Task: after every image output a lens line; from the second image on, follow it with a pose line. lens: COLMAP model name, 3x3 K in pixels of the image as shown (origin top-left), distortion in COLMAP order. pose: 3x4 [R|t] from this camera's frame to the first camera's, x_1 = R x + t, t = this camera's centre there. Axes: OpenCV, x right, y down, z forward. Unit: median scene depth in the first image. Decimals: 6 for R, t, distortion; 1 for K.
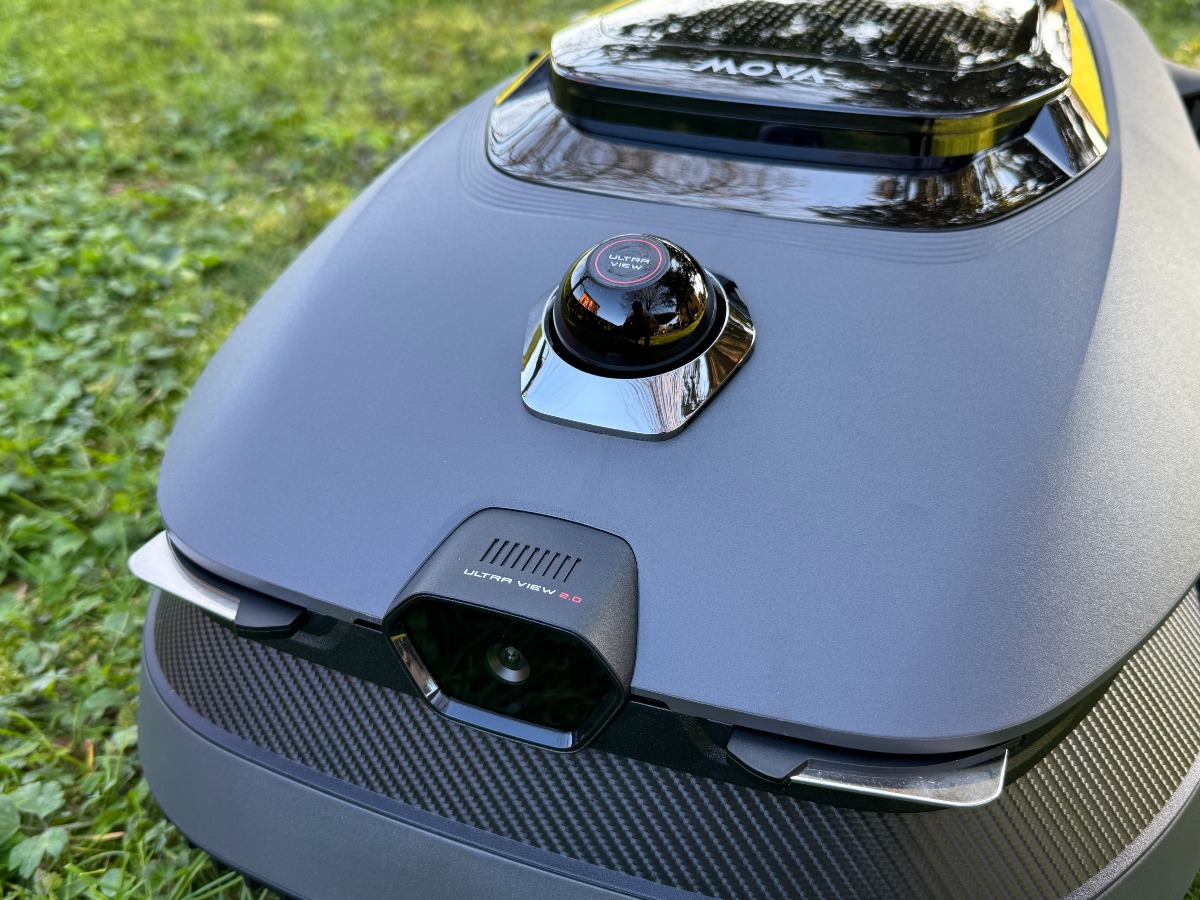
lens RADIAL K [[1201.1, 0, 596.1], [0, 1201.1, 452.6], [0, 0, 1]] dist [0.150160, -0.342269]
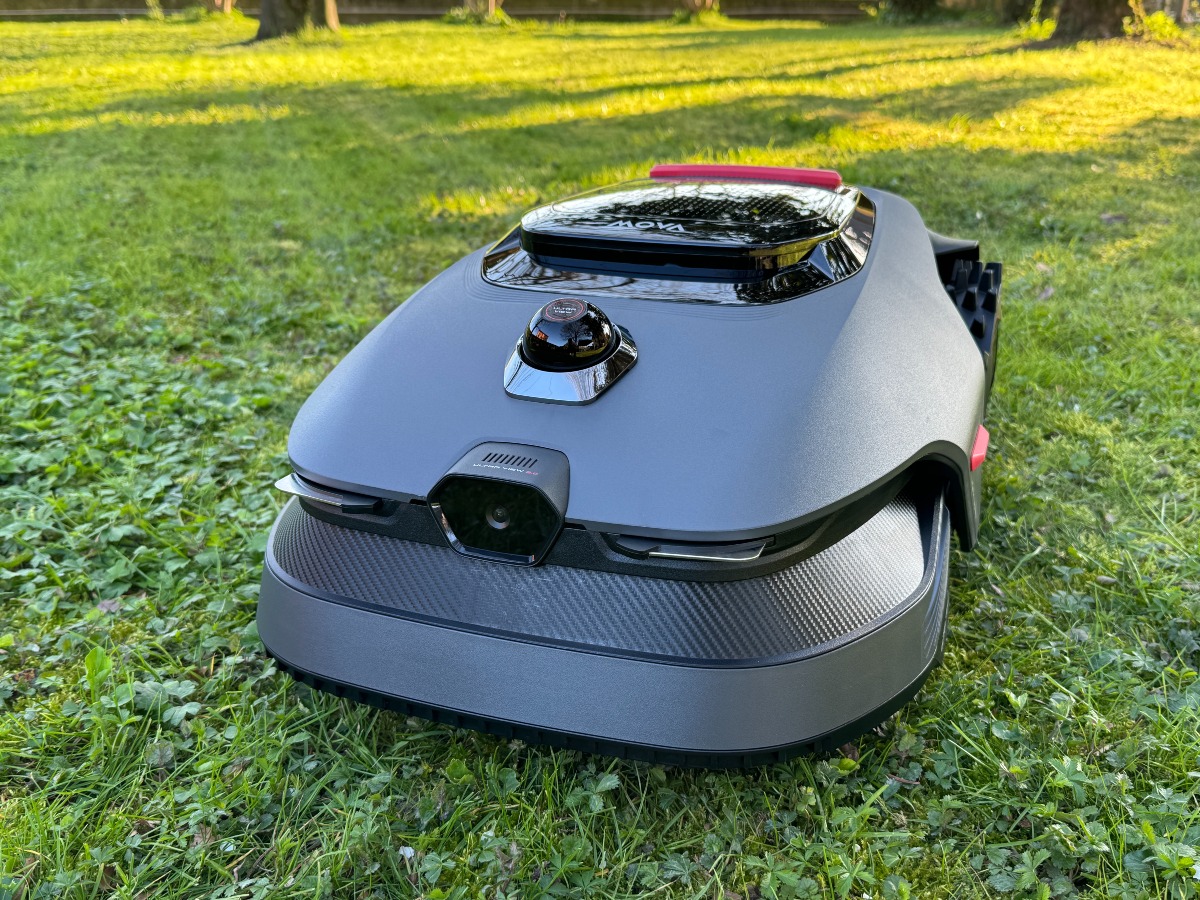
lens RADIAL K [[1201.1, 0, 596.1], [0, 1201.1, 452.6], [0, 0, 1]] dist [0.150160, -0.342269]
pose [[0.999735, -0.005525, 0.022326, 0.012932], [0.009683, 0.981607, -0.190665, 0.157146], [-0.020862, 0.190831, 0.981401, -0.291129]]
